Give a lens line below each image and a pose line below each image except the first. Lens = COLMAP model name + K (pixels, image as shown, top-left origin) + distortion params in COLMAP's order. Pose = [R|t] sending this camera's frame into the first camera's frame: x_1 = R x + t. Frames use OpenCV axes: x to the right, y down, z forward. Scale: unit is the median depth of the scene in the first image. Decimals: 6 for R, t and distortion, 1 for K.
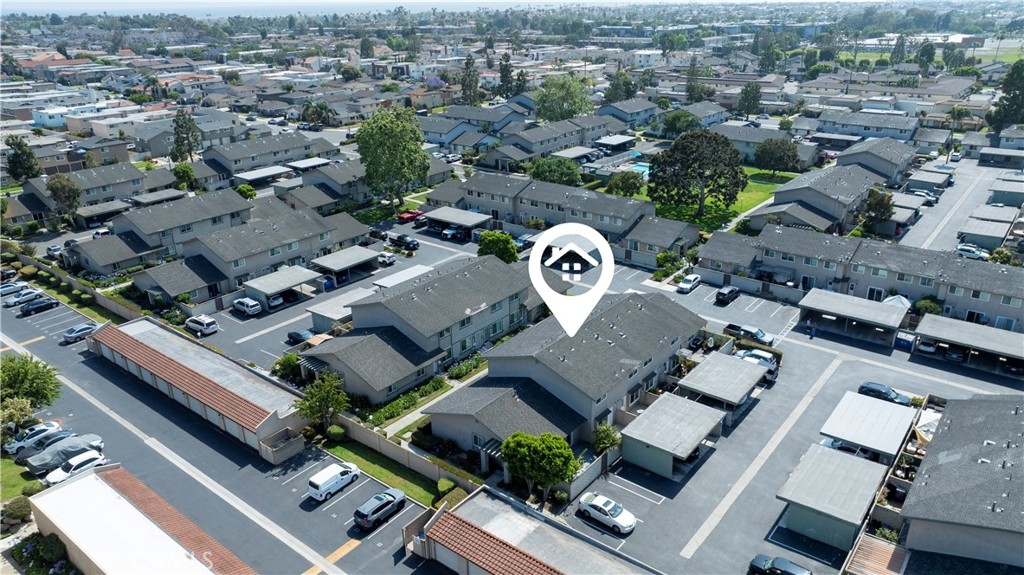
lens RADIAL K [[718.9, 0, 512.0], [0, 718.9, 287.5], [0, 0, 1]] dist [-0.040288, 0.045043]
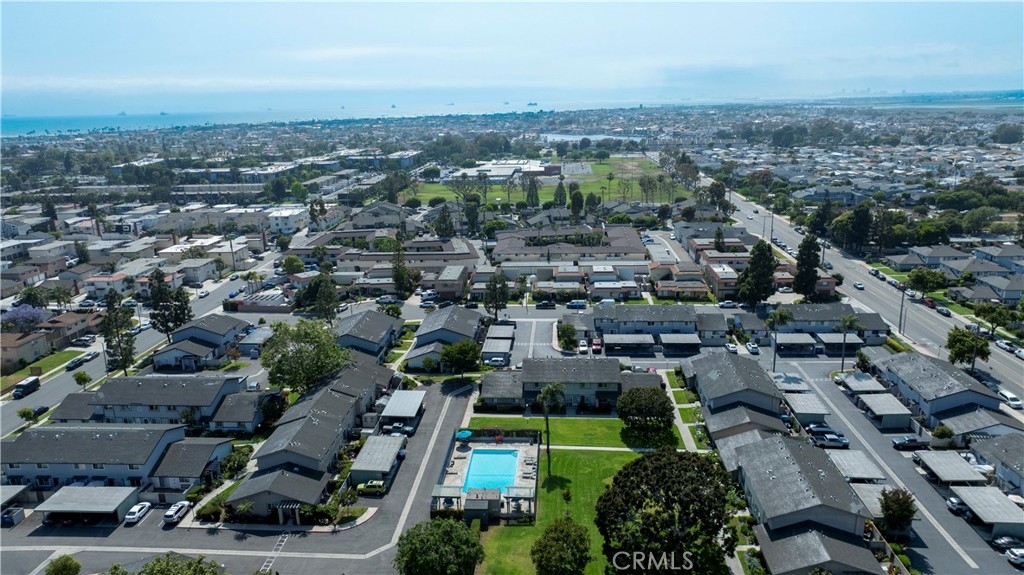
lens RADIAL K [[718.9, 0, 512.0], [0, 718.9, 287.5], [0, 0, 1]] dist [-0.040288, 0.045043]
pose [[0.822485, -0.143906, 0.550281, -0.272345], [0.221124, 0.972261, -0.076247, -0.460018], [-0.524044, 0.184392, 0.831491, 0.635750]]
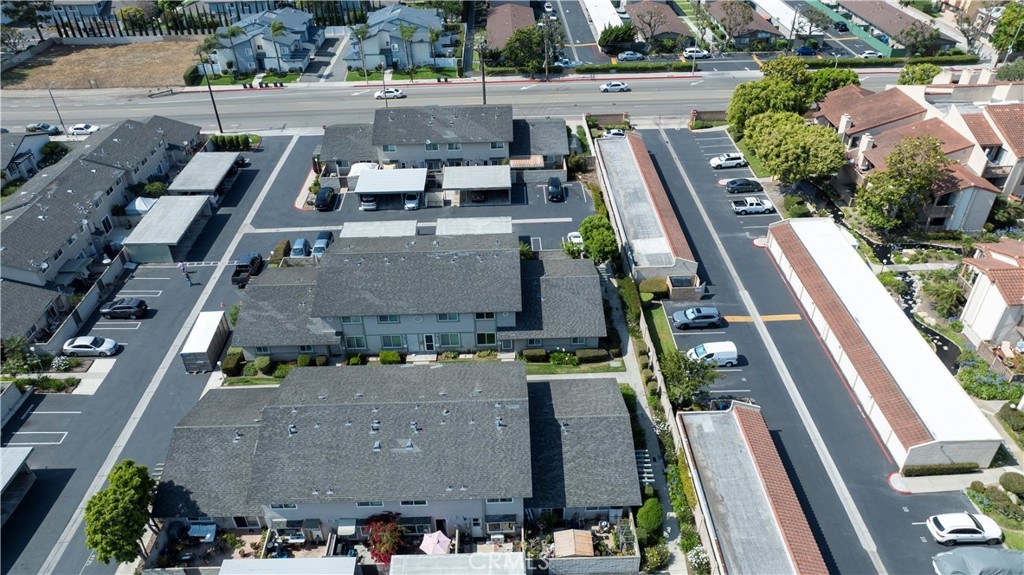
lens RADIAL K [[718.9, 0, 512.0], [0, 718.9, 287.5], [0, 0, 1]] dist [-0.040288, 0.045043]
pose [[-0.640507, -0.414700, 0.646355, -0.442084], [0.318884, 0.622046, 0.715102, -0.413537], [-0.698615, 0.664141, -0.266184, 0.887979]]
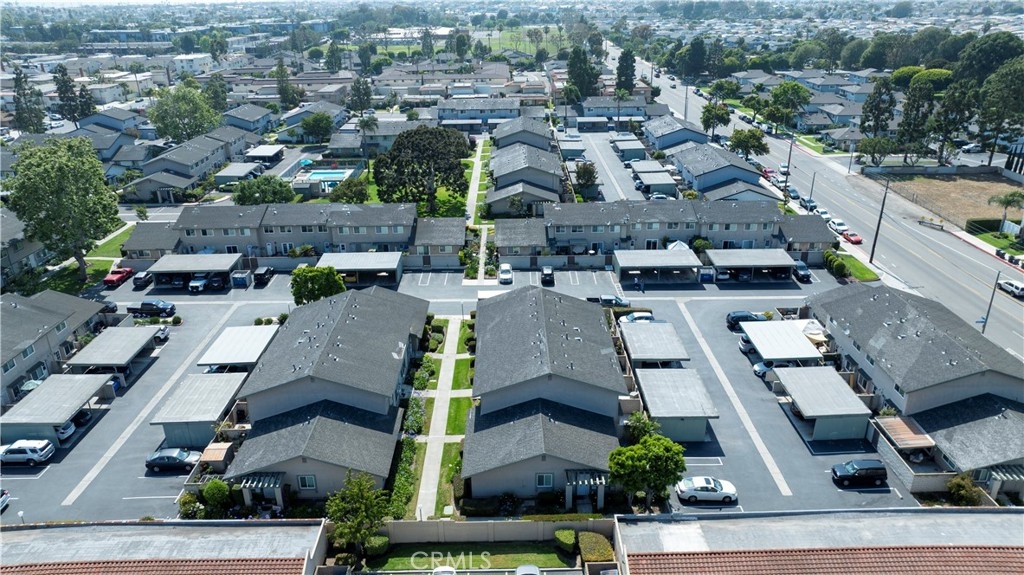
lens RADIAL K [[718.9, 0, 512.0], [0, 718.9, 287.5], [0, 0, 1]] dist [-0.040288, 0.045043]
pose [[0.776791, -0.235418, 0.584102, -0.355192], [0.235407, 0.968809, 0.077406, -0.064690], [-0.584106, 0.077373, 0.807981, 0.179427]]
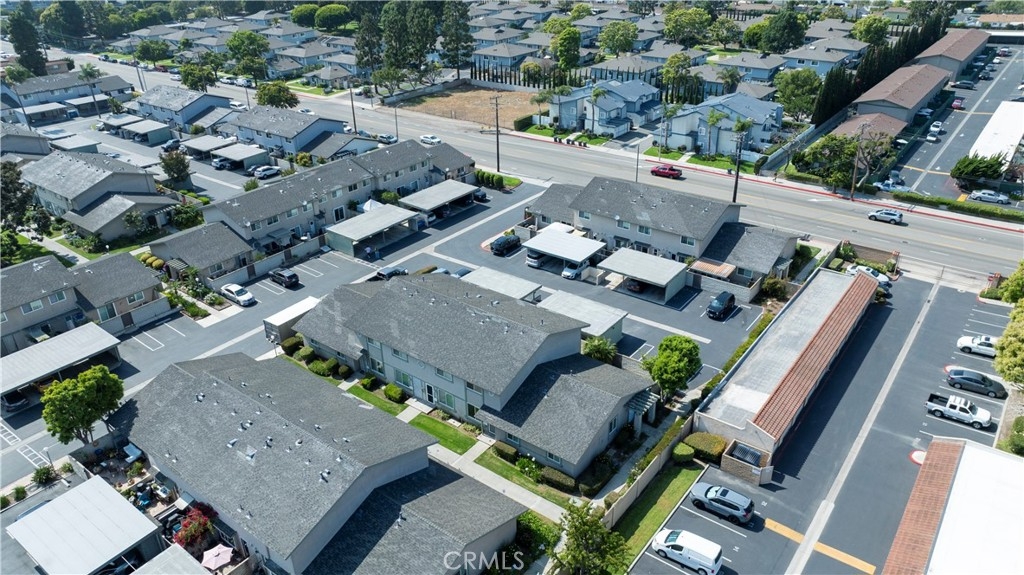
lens RADIAL K [[718.9, 0, 512.0], [0, 718.9, 287.5], [0, 0, 1]] dist [-0.040288, 0.045043]
pose [[-0.018706, -0.444435, 0.895616, -0.515450], [0.396486, 0.819032, 0.414712, -0.238184], [-0.917850, 0.362857, 0.160891, 0.587242]]
